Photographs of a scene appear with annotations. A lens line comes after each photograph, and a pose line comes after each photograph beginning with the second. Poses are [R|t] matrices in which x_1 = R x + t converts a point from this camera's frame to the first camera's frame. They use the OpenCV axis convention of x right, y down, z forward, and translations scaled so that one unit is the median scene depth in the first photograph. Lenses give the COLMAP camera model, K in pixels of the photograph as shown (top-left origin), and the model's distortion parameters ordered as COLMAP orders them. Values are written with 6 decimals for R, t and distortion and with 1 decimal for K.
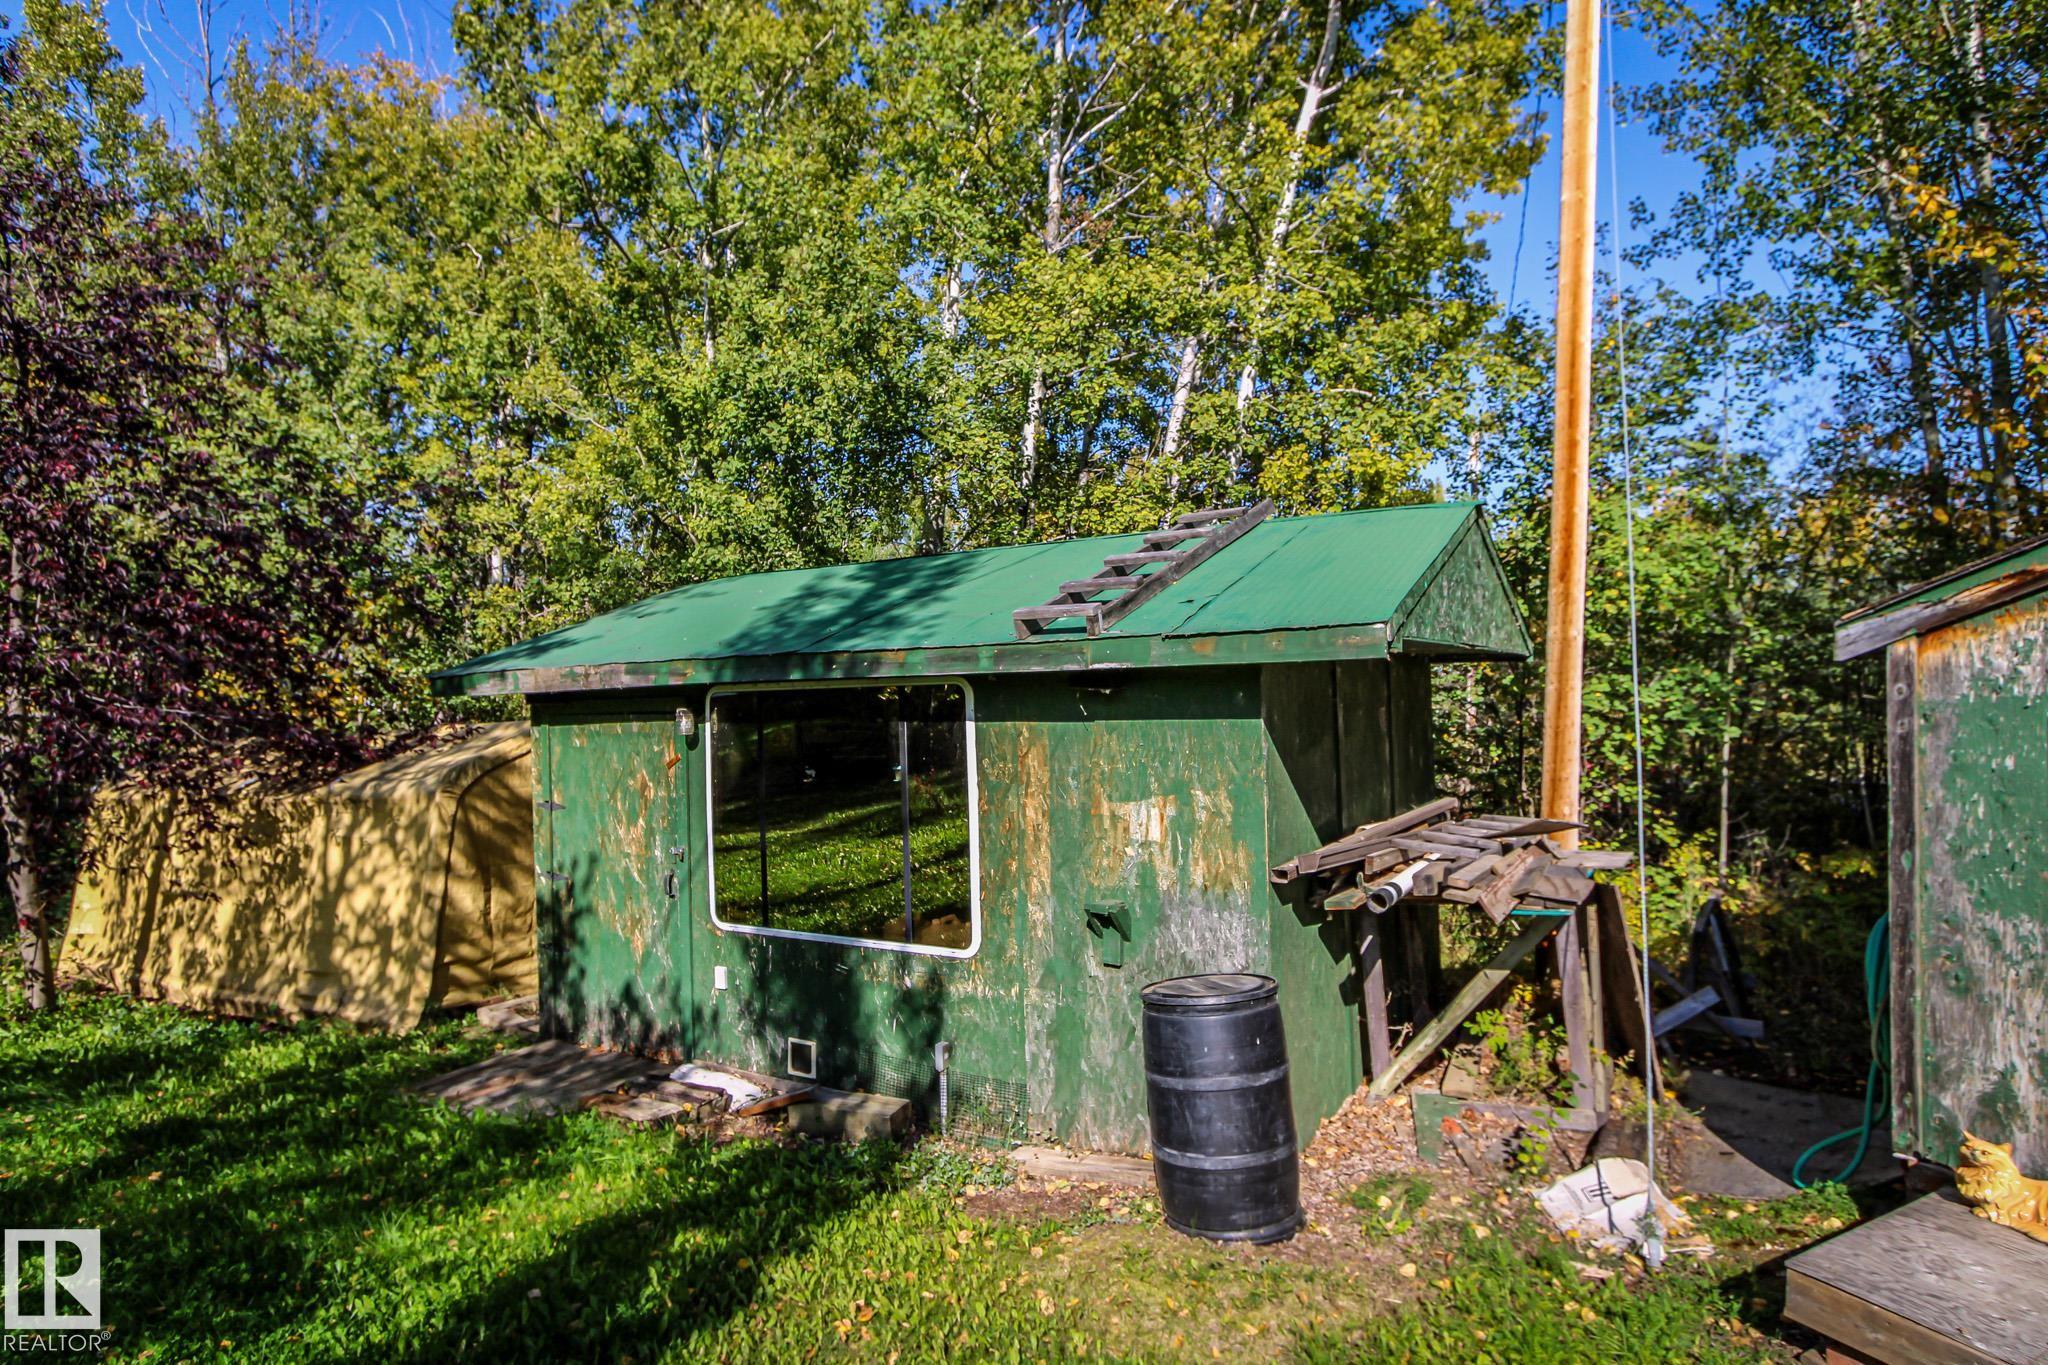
lens RADIAL K [[1124.1, 0, 1009.5], [0, 1124.1, 666.6], [0, 0, 1]] dist [-0.007736, 0.002414]
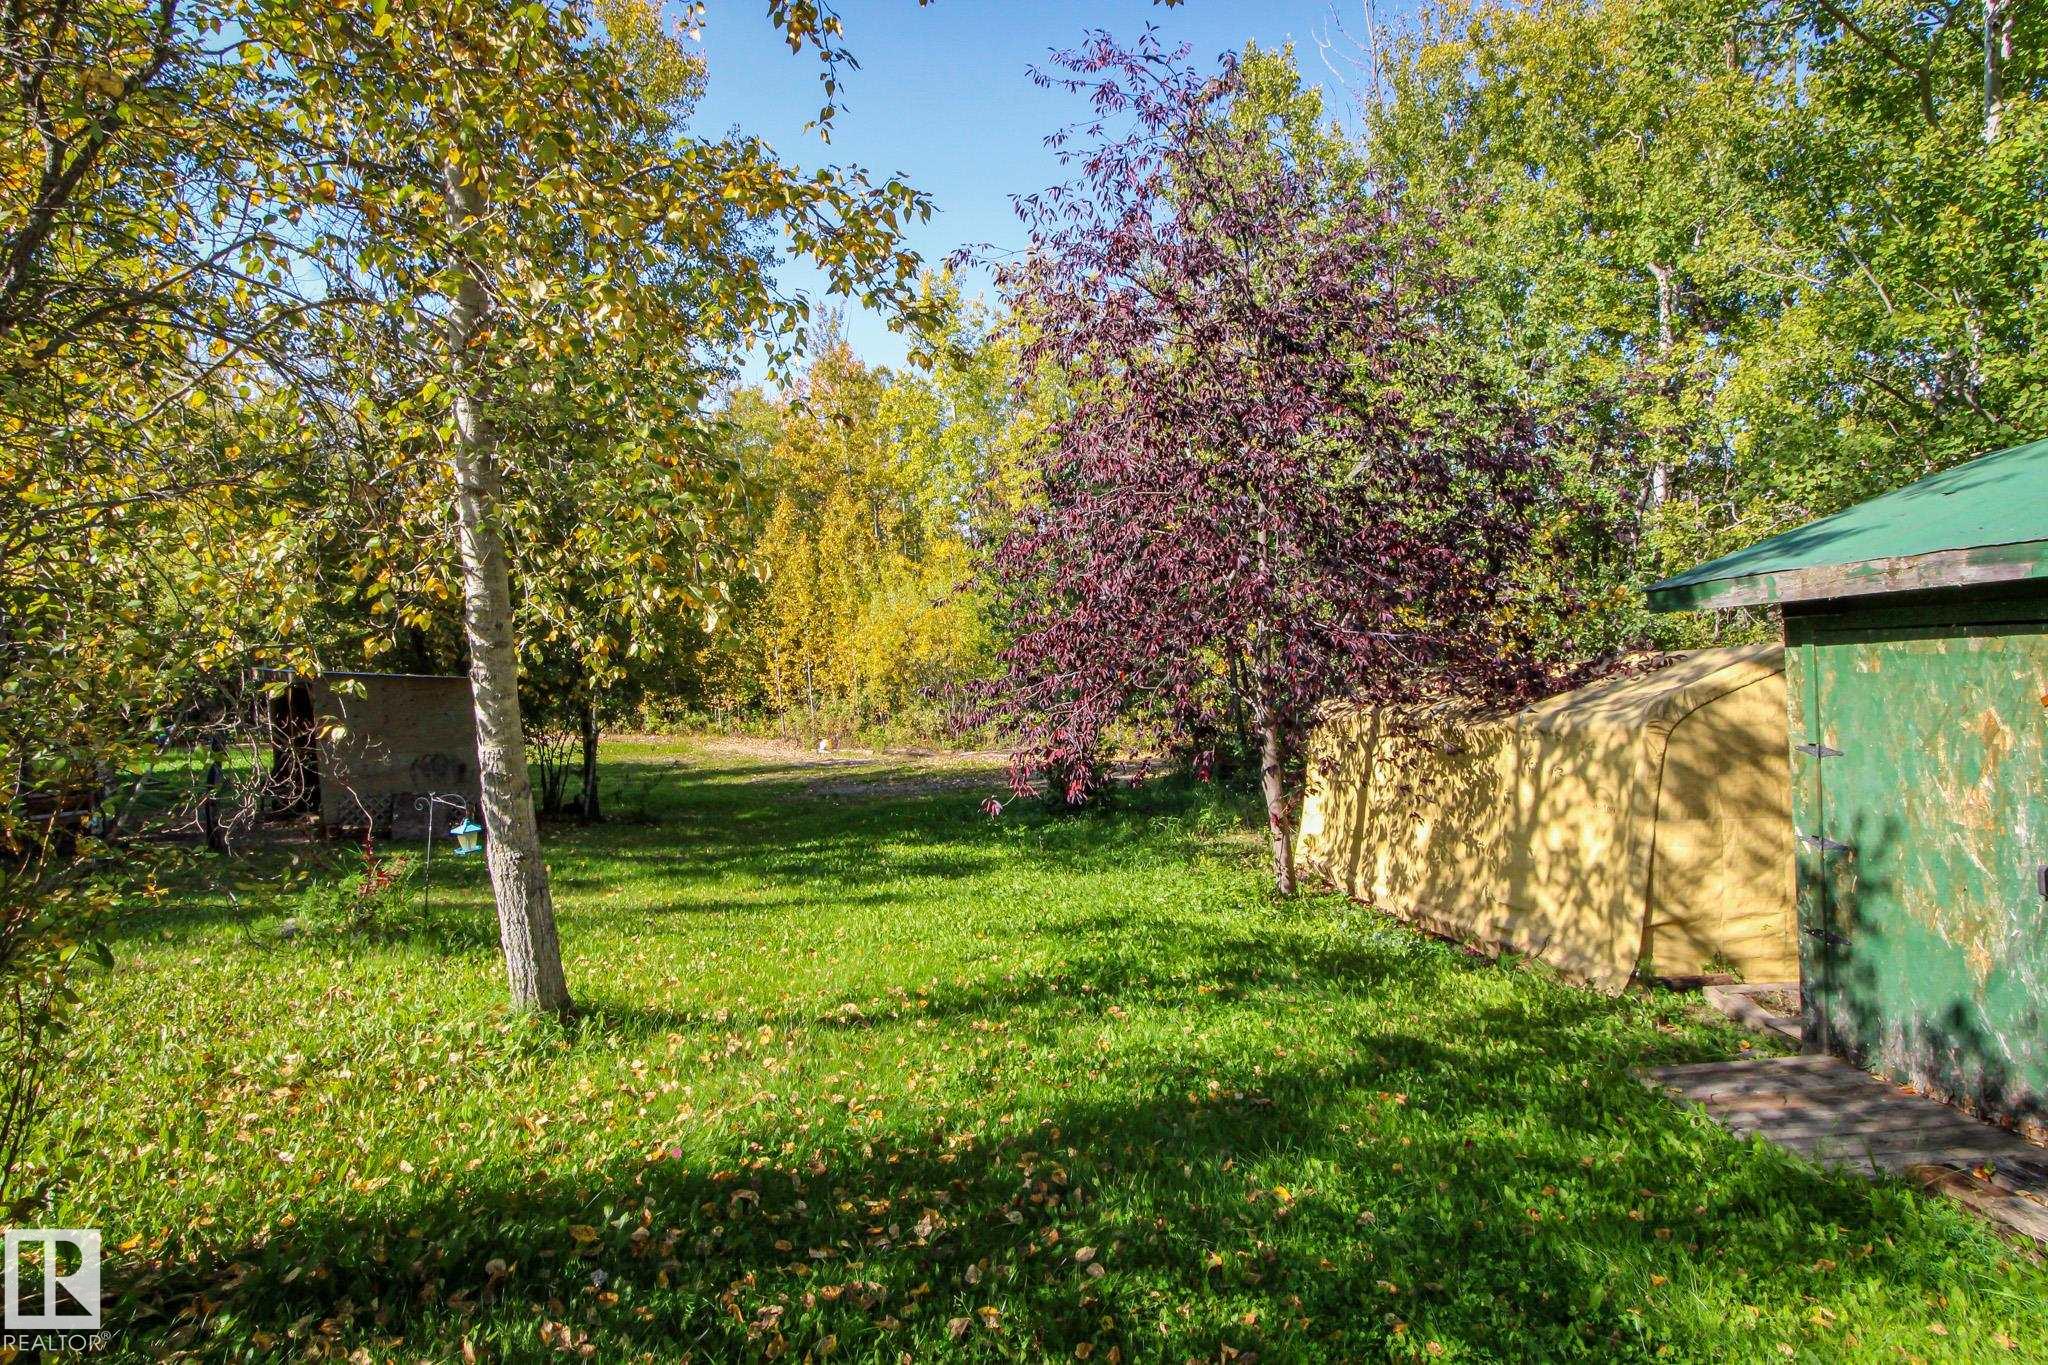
lens RADIAL K [[1124.1, 0, 1021.7], [0, 1124.1, 677.3], [0, 0, 1]] dist [-0.007736, 0.002414]
pose [[0.600671, 0.013886, -0.799375, -0.100767], [0.037595, 0.998253, 0.045590, 0.015746], [0.798612, -0.057437, 0.599100, 0.092054]]
